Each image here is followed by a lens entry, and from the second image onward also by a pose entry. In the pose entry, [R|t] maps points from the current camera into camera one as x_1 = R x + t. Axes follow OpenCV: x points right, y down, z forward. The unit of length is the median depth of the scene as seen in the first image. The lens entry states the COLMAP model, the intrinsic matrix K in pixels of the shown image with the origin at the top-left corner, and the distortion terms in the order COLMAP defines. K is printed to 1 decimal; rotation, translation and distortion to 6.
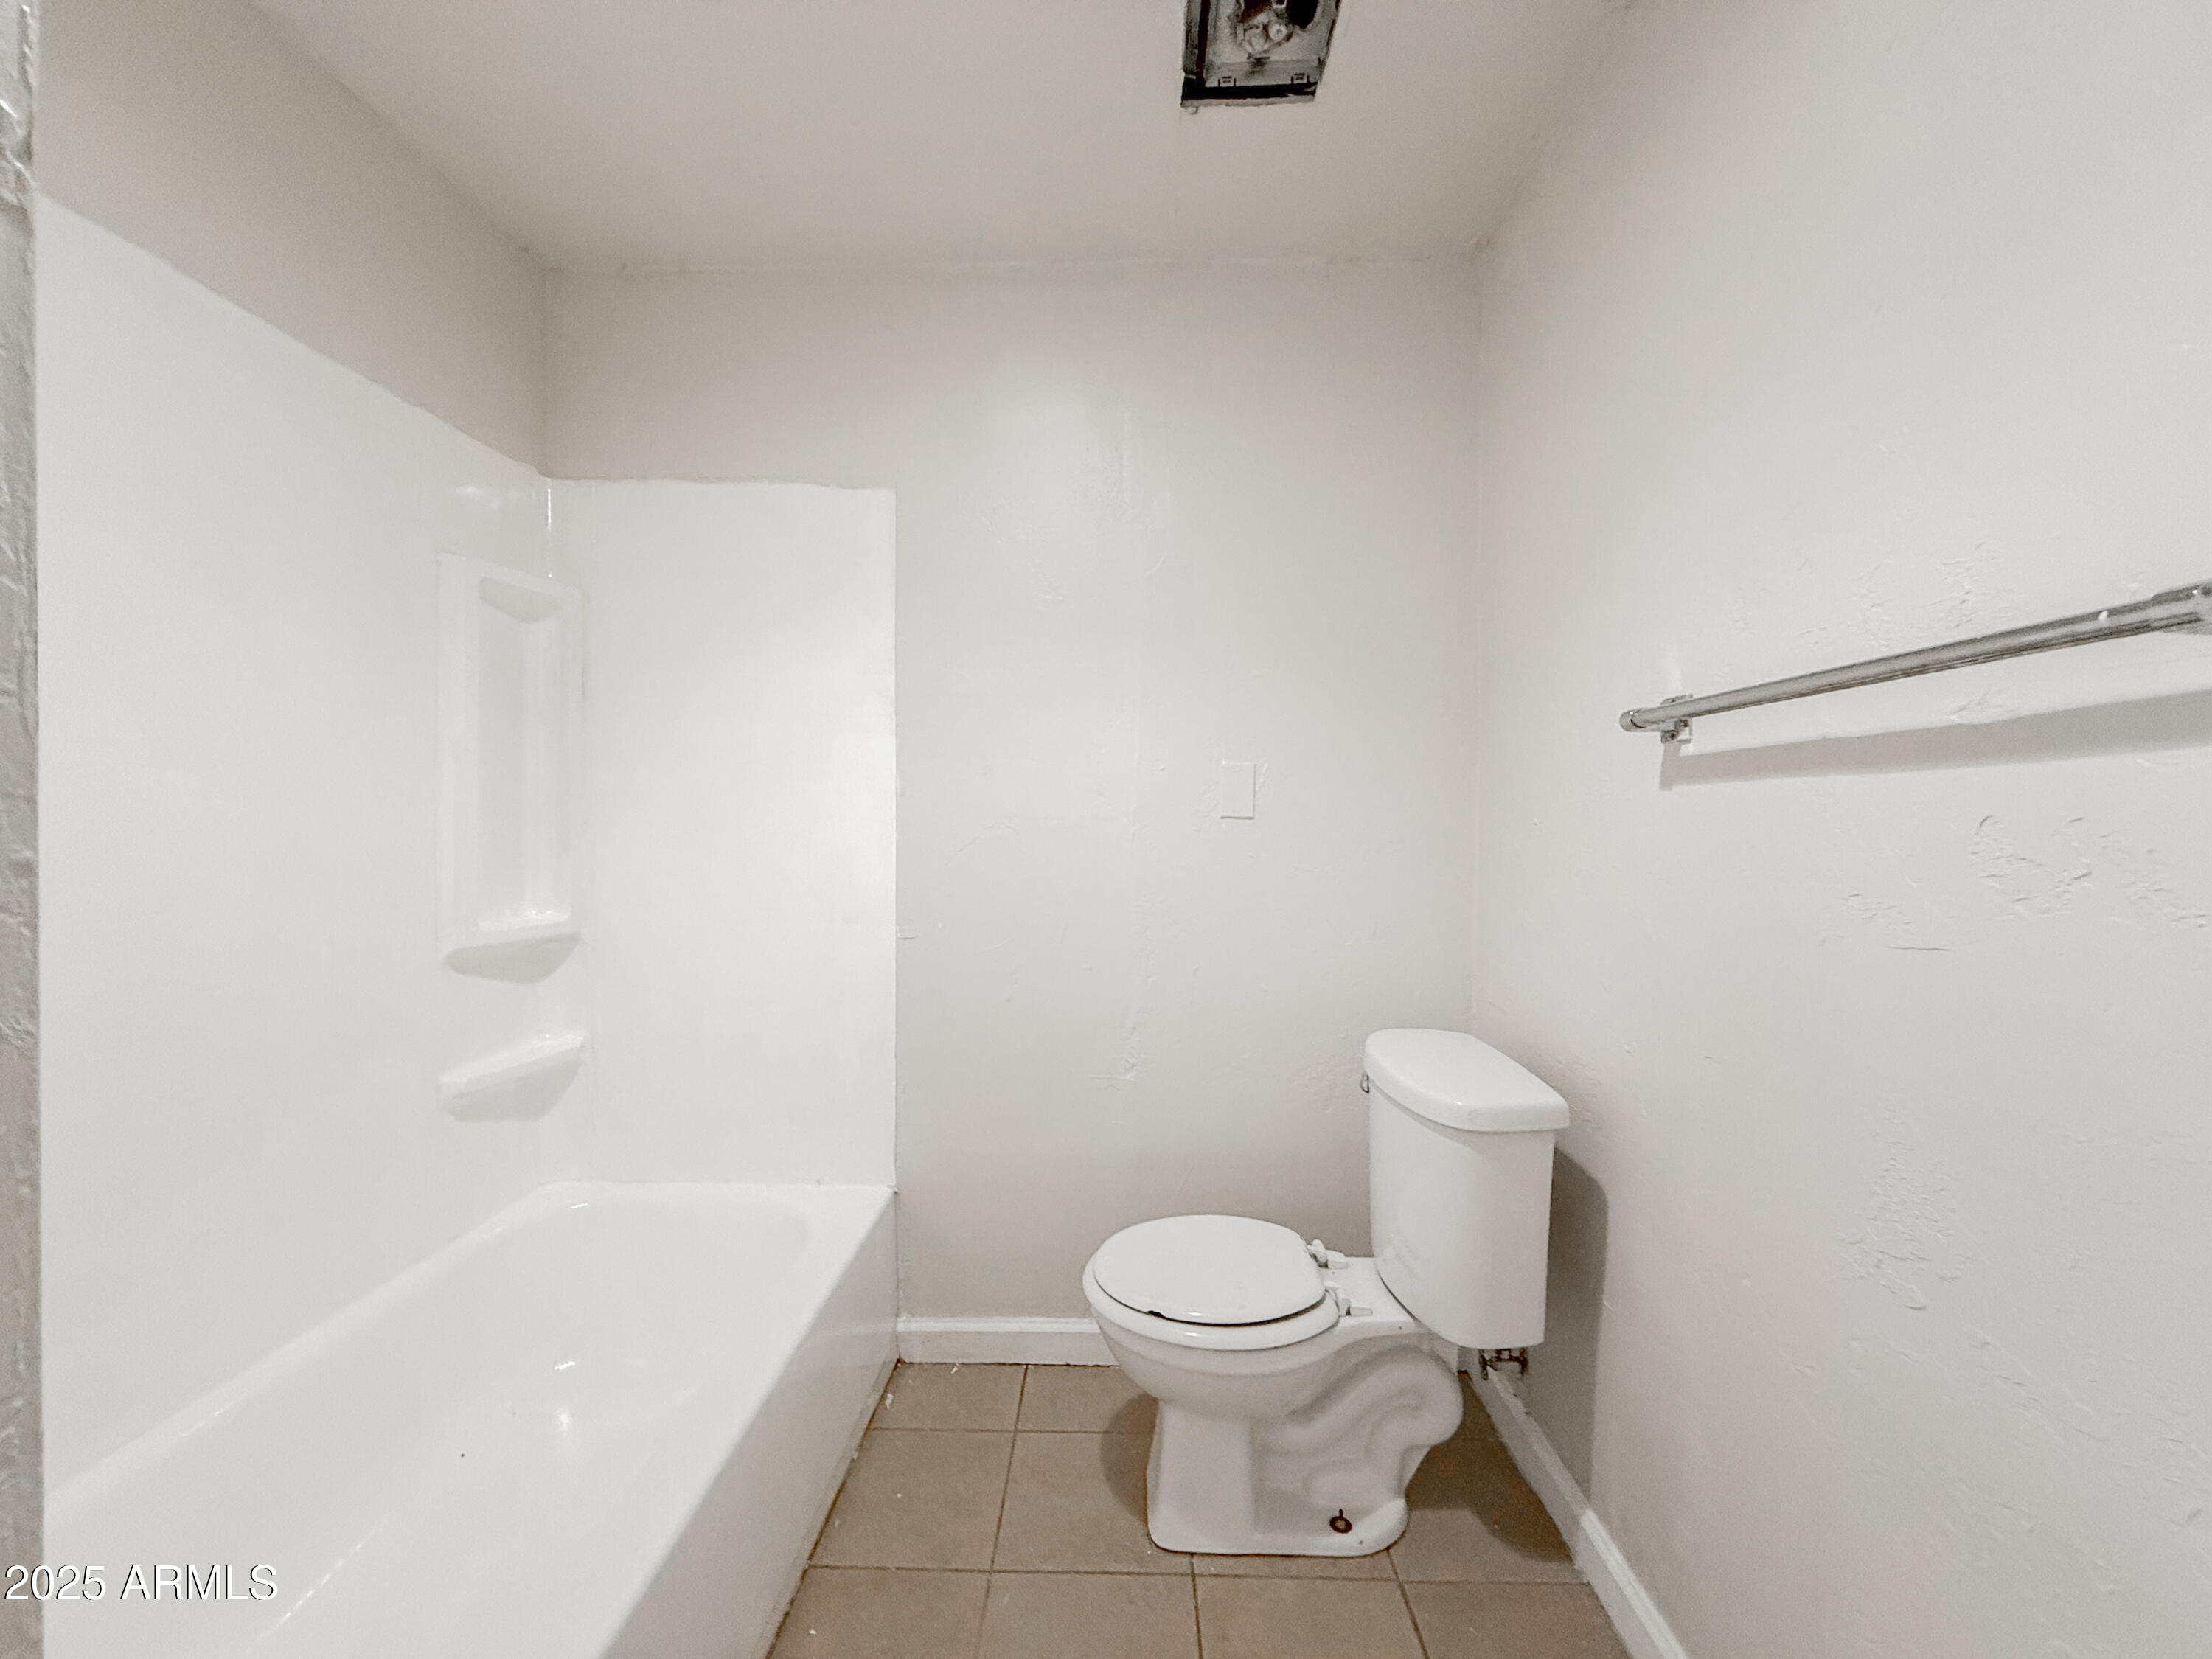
lens RADIAL K [[881.0, 0, 1106.6], [0, 881.0, 829.0], [0, 0, 1]] dist [-0.002237, 0.000292]
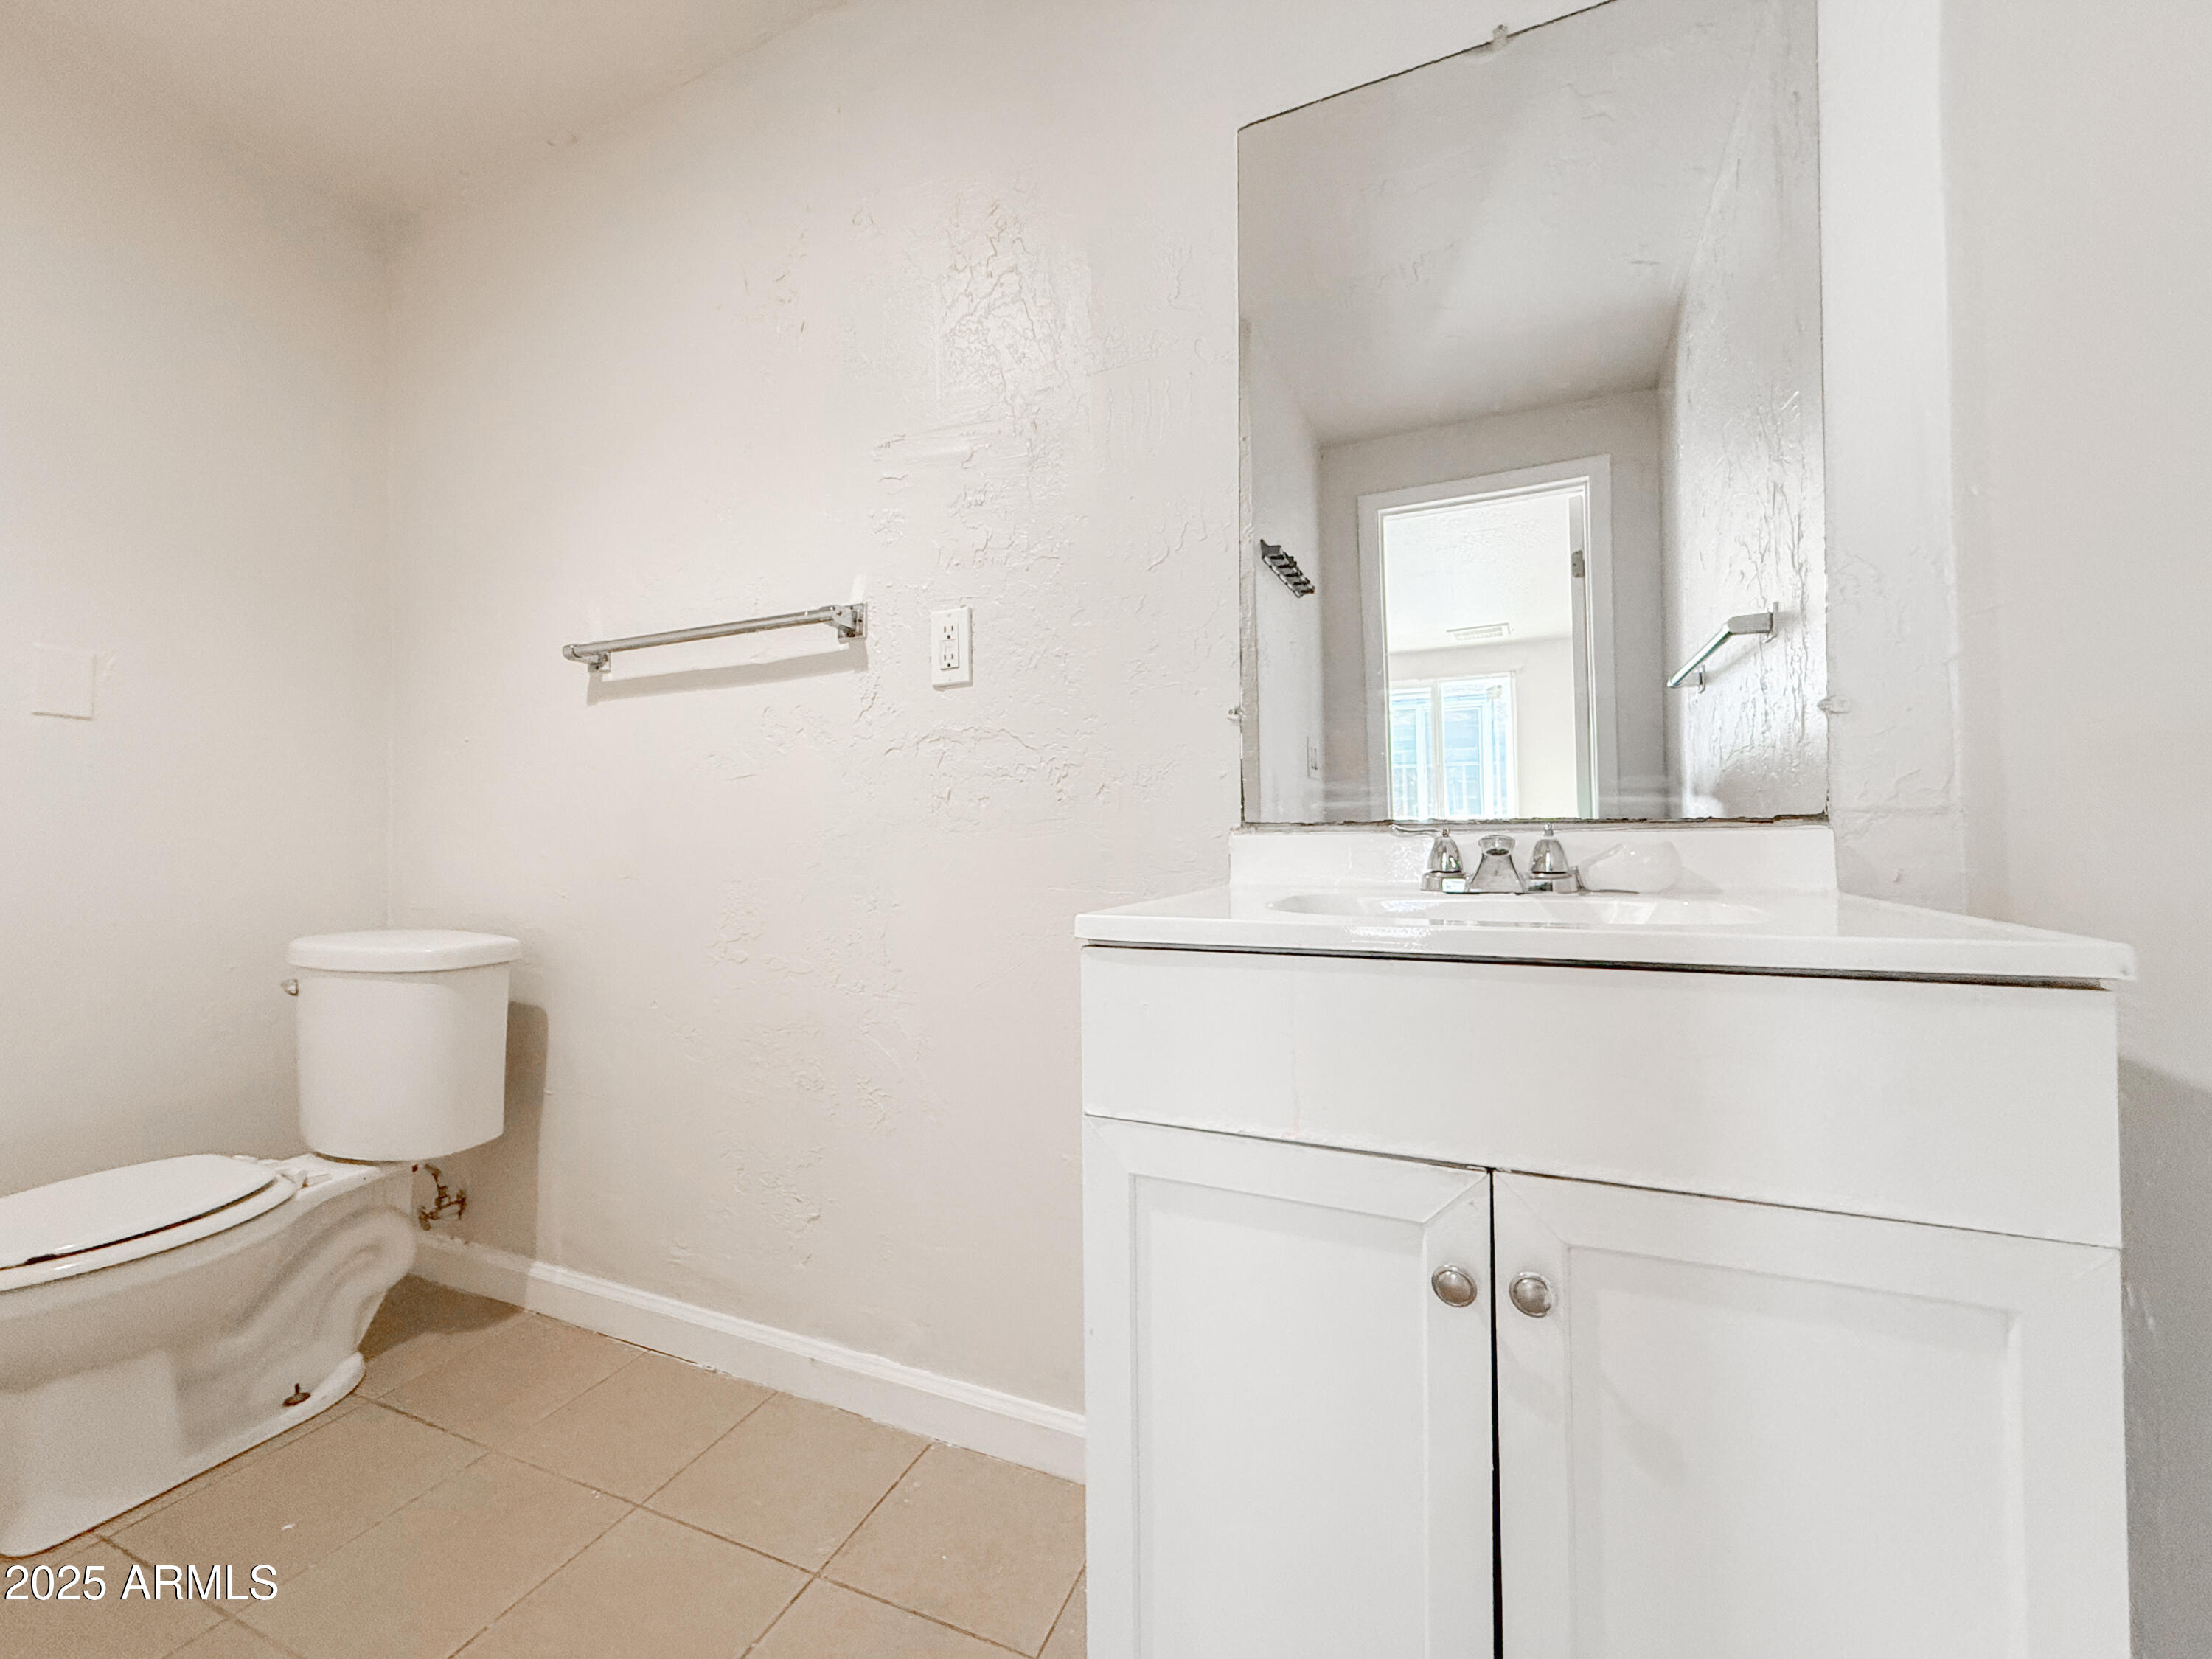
lens RADIAL K [[881.0, 0, 1103.9], [0, 881.0, 828.5], [0, 0, 1]] dist [-0.002237, 0.000292]
pose [[0.366644, -0.003318, 0.930355, -0.352599], [0.023142, 0.999717, -0.005554, 0.161862], [-0.930073, 0.023566, 0.366617, -0.273421]]
